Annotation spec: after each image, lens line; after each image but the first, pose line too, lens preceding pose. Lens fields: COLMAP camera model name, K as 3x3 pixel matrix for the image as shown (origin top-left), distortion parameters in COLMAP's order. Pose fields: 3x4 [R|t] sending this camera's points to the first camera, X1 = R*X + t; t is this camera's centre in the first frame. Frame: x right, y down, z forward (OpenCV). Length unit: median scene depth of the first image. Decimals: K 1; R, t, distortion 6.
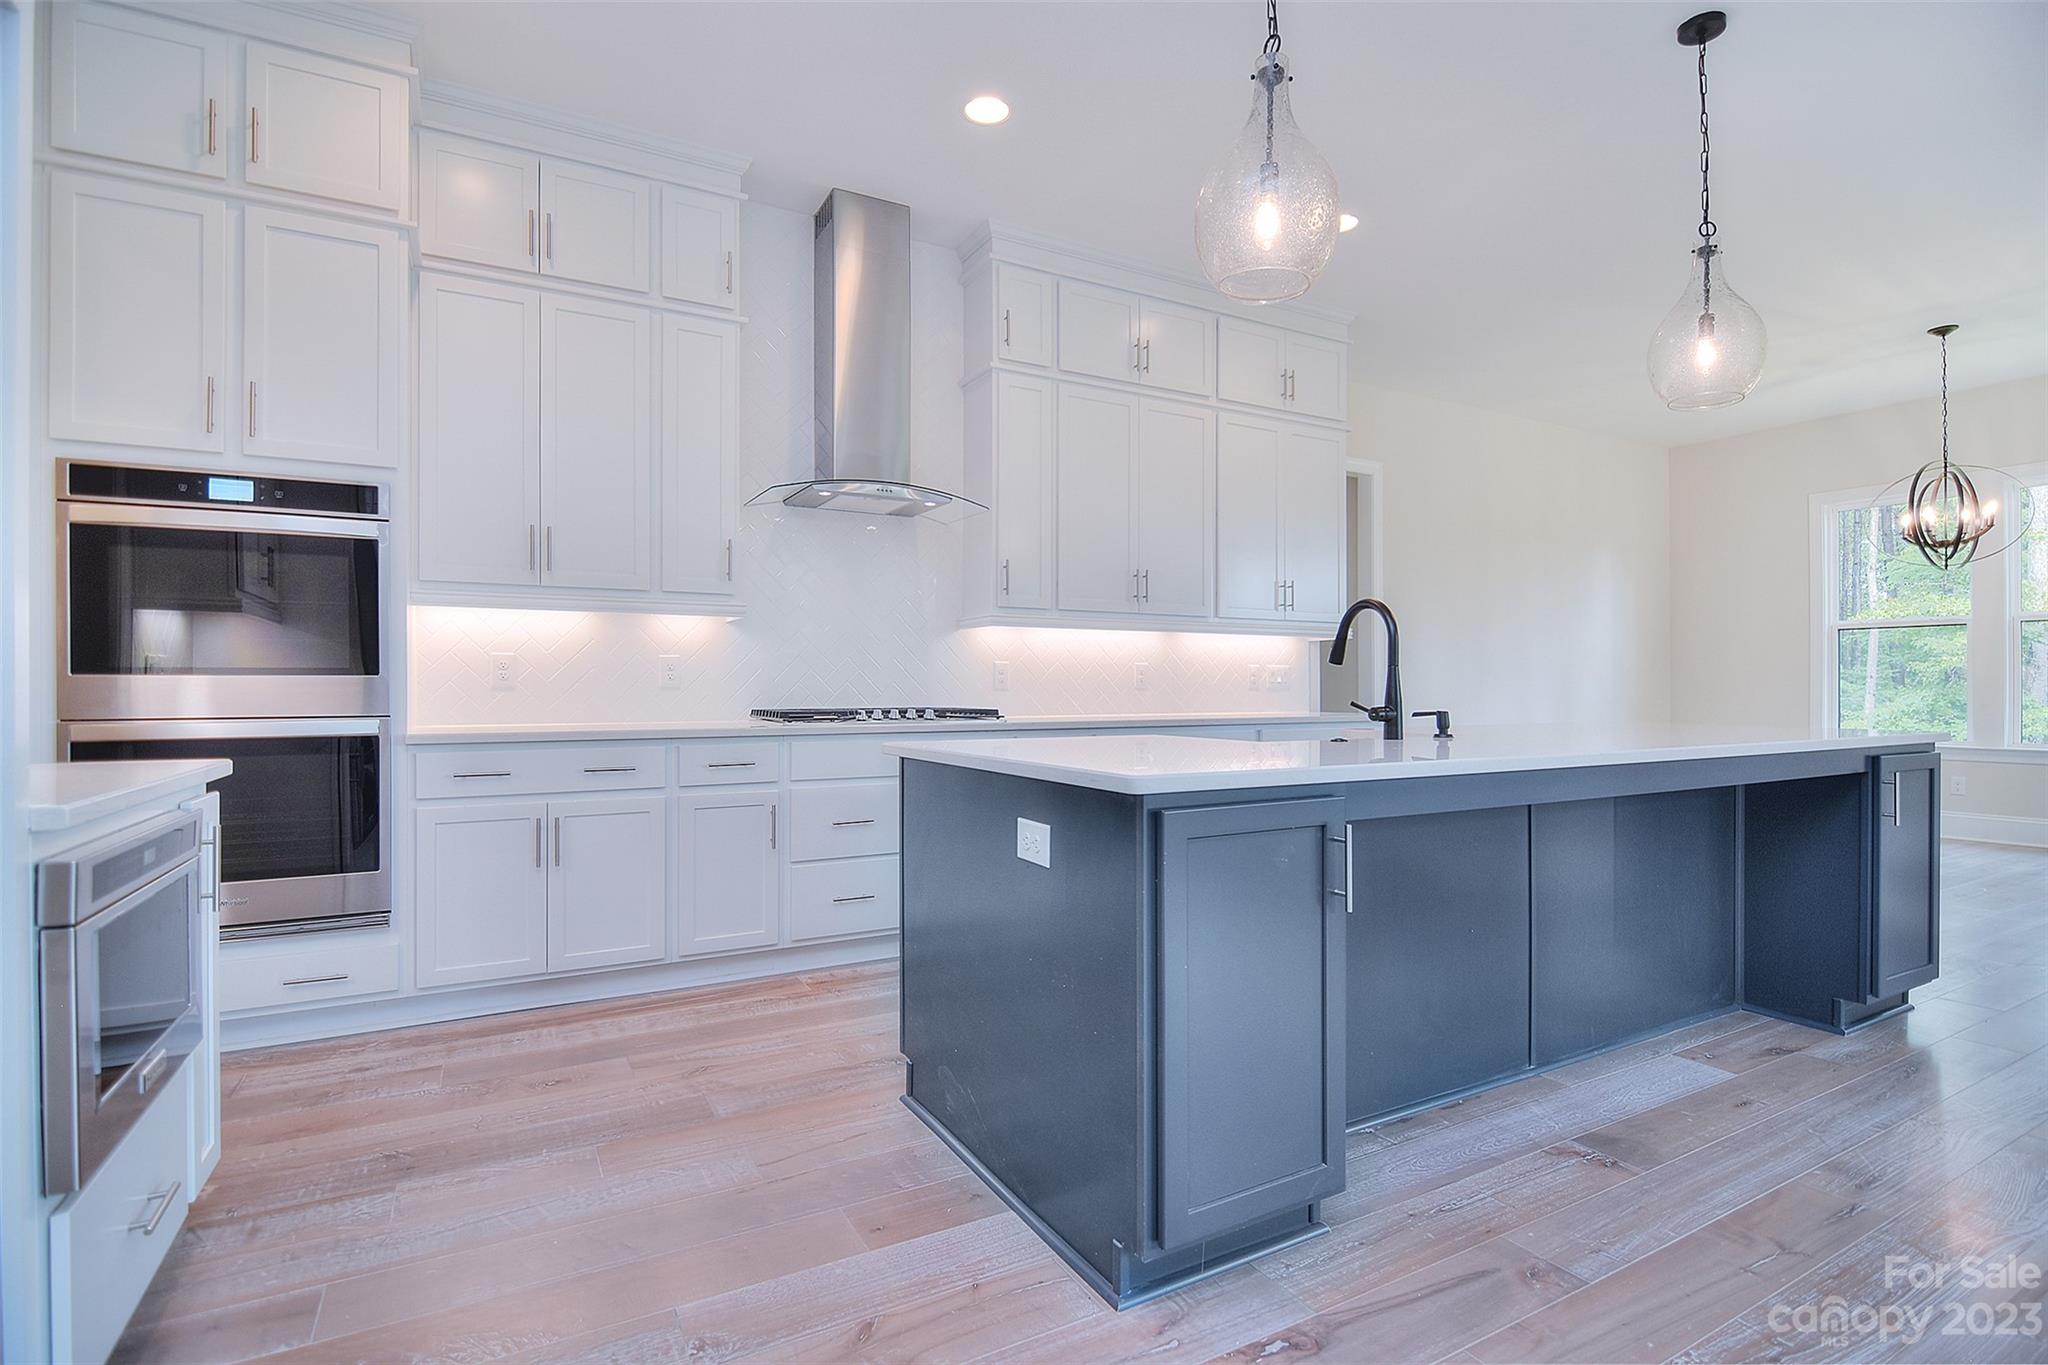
lens RADIAL K [[992.2, 0, 1033.6], [0, 992.2, 680.9], [0, 0, 1]] dist [0.001371, -0.013633]
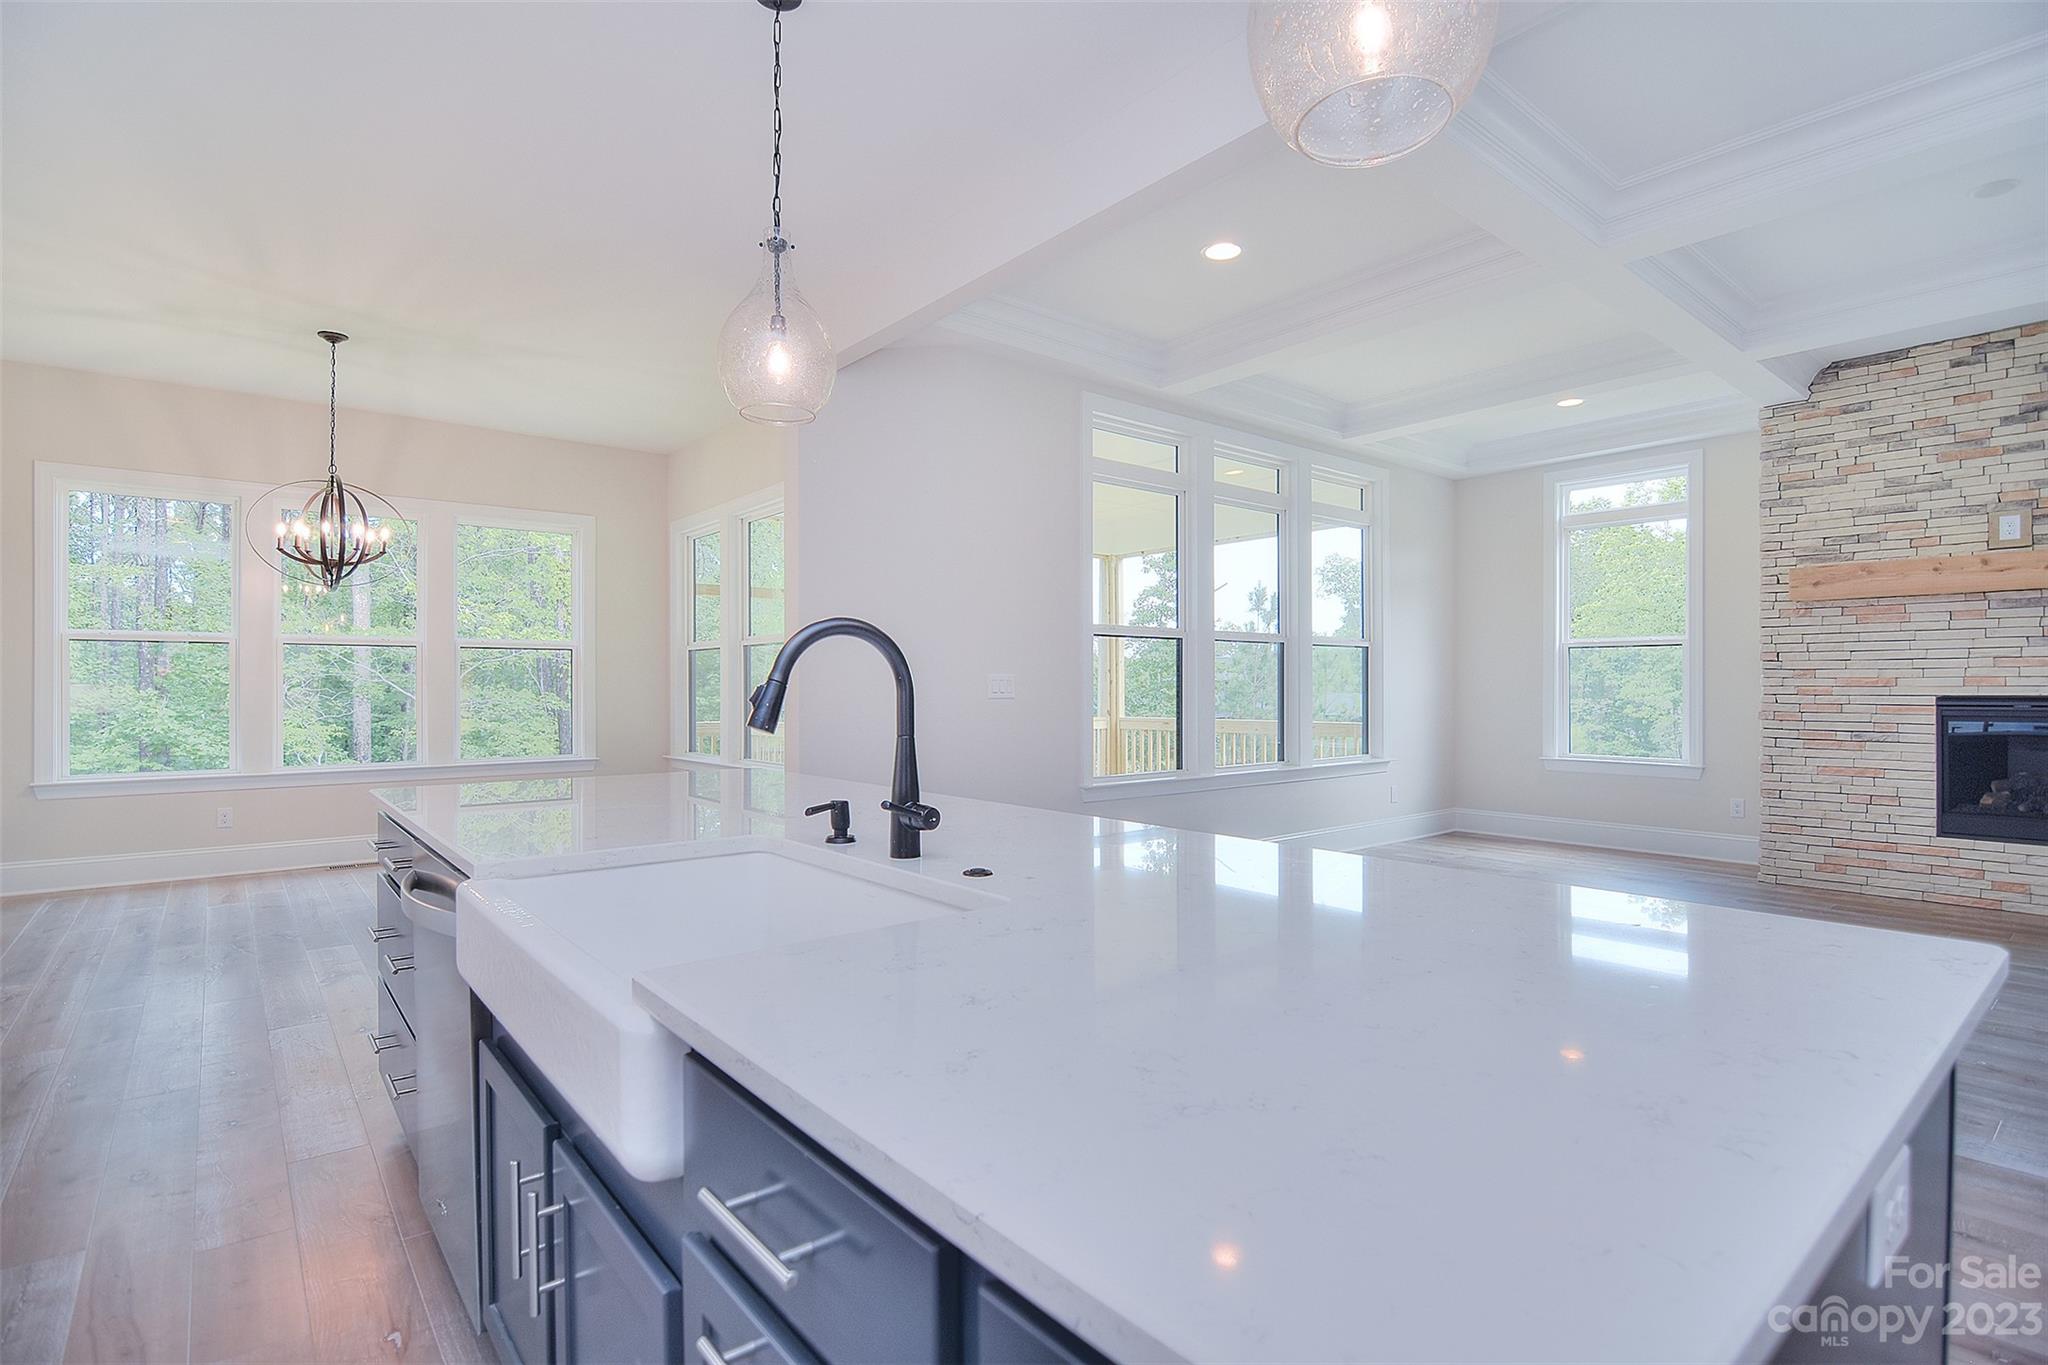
lens RADIAL K [[983.3, 0, 1030.8], [0, 983.3, 689.1], [0, 0, 1]] dist [-0.004767, -0.011432]
pose [[-0.179124, -0.000398, 0.983826, -0.224909], [-0.006388, 0.999979, -0.000758, -0.040917], [-0.983806, -0.006421, -0.179122, 0.953389]]
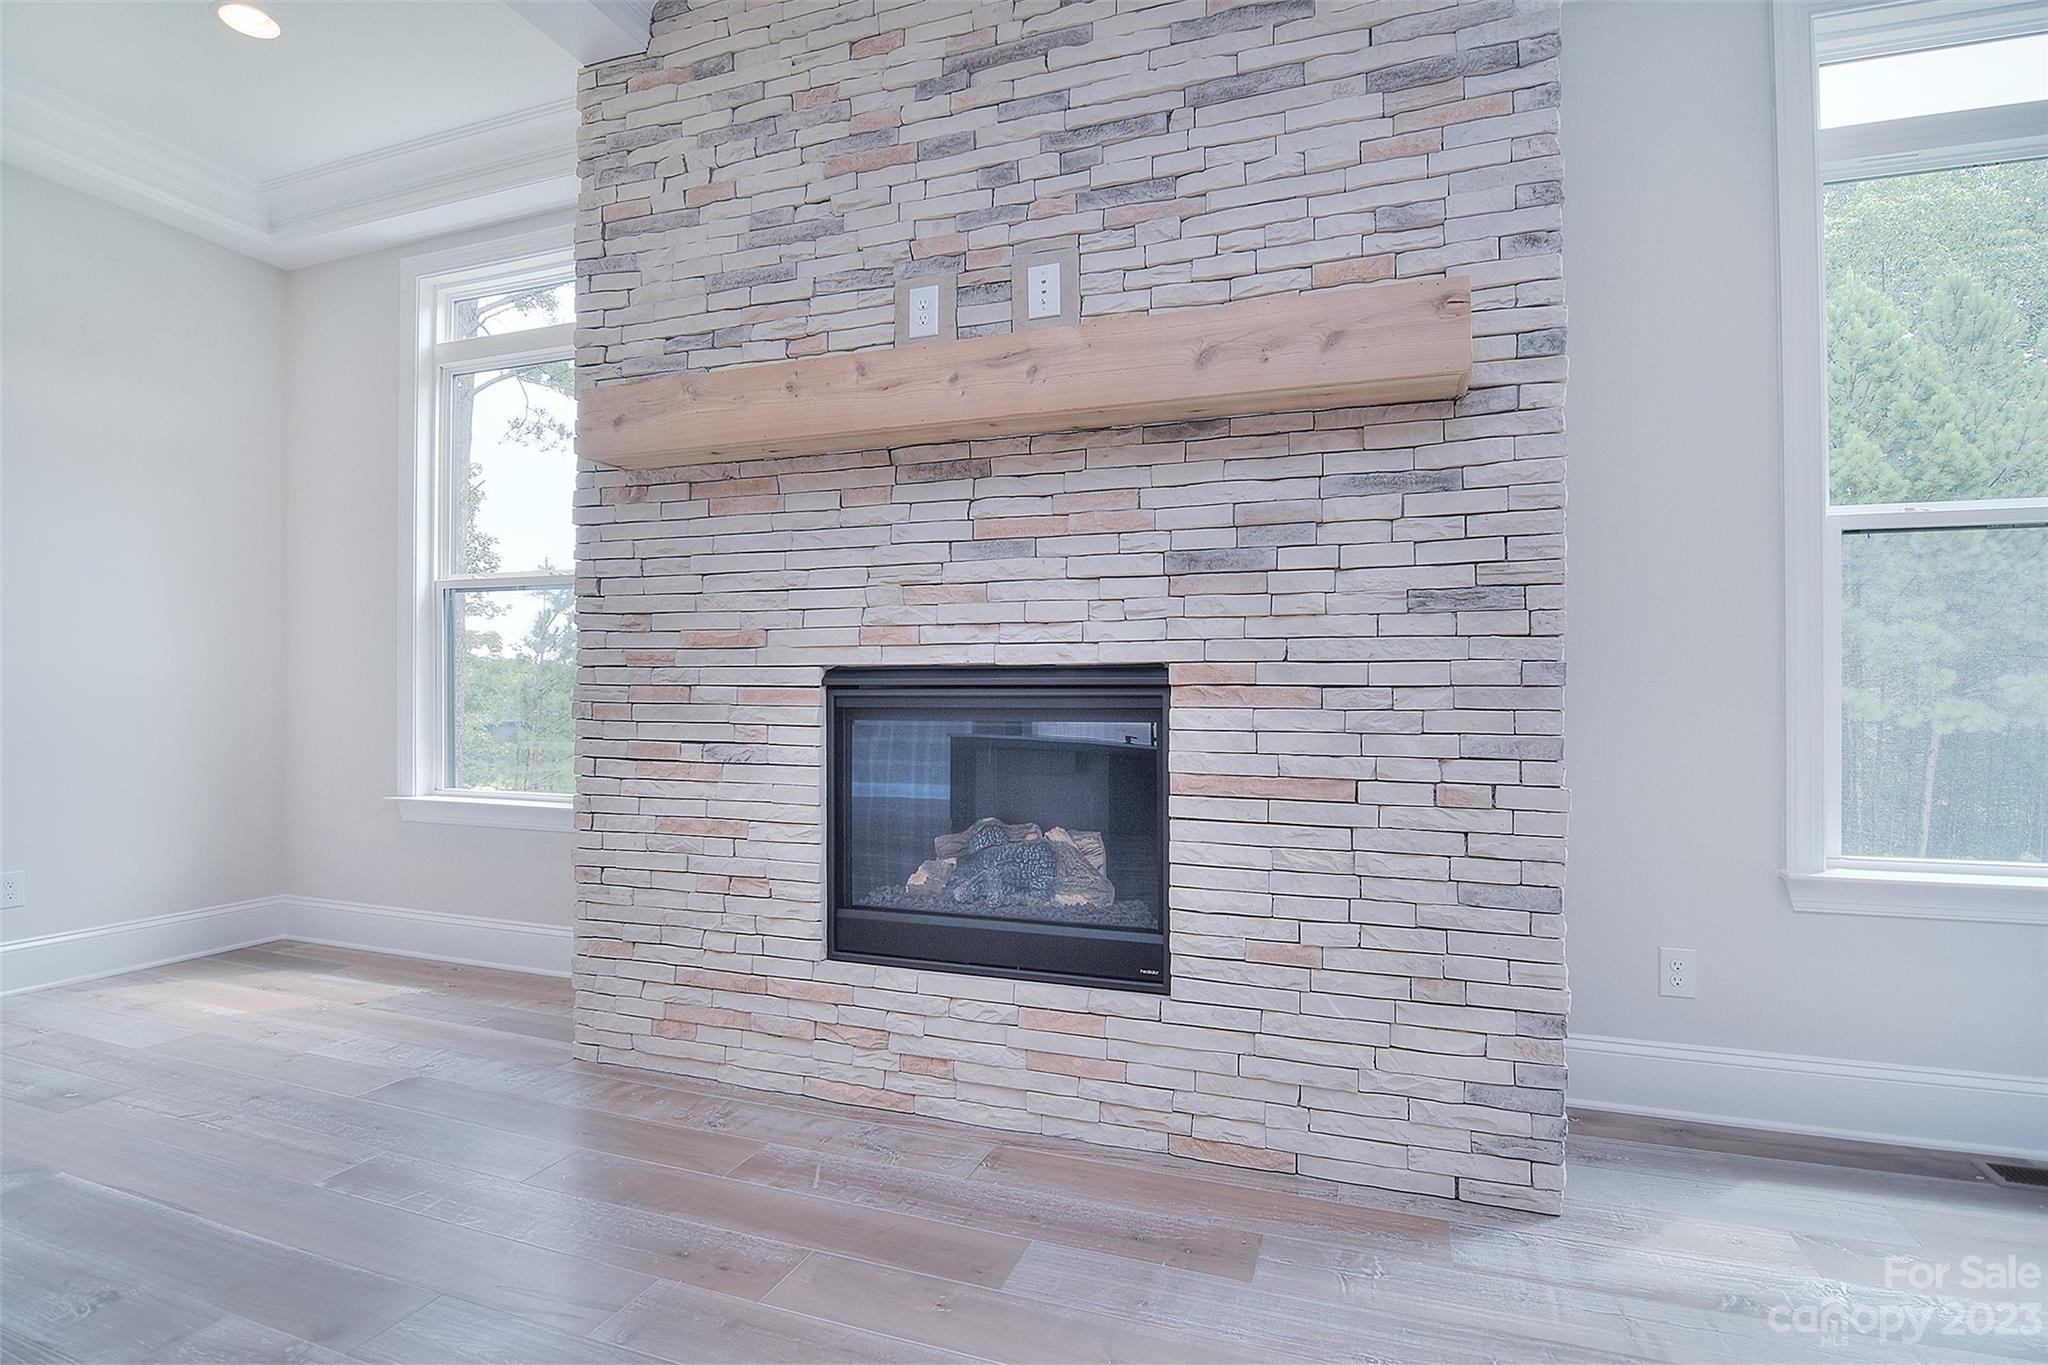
lens RADIAL K [[983.3, 0, 1030.8], [0, 983.3, 689.1], [0, 0, 1]] dist [-0.004767, -0.011432]
pose [[-0.654019, -0.003735, 0.756469, 0.465392], [-0.005659, 0.999984, 0.000045, -0.021717], [-0.756457, -0.004251, -0.654029, -0.595780]]
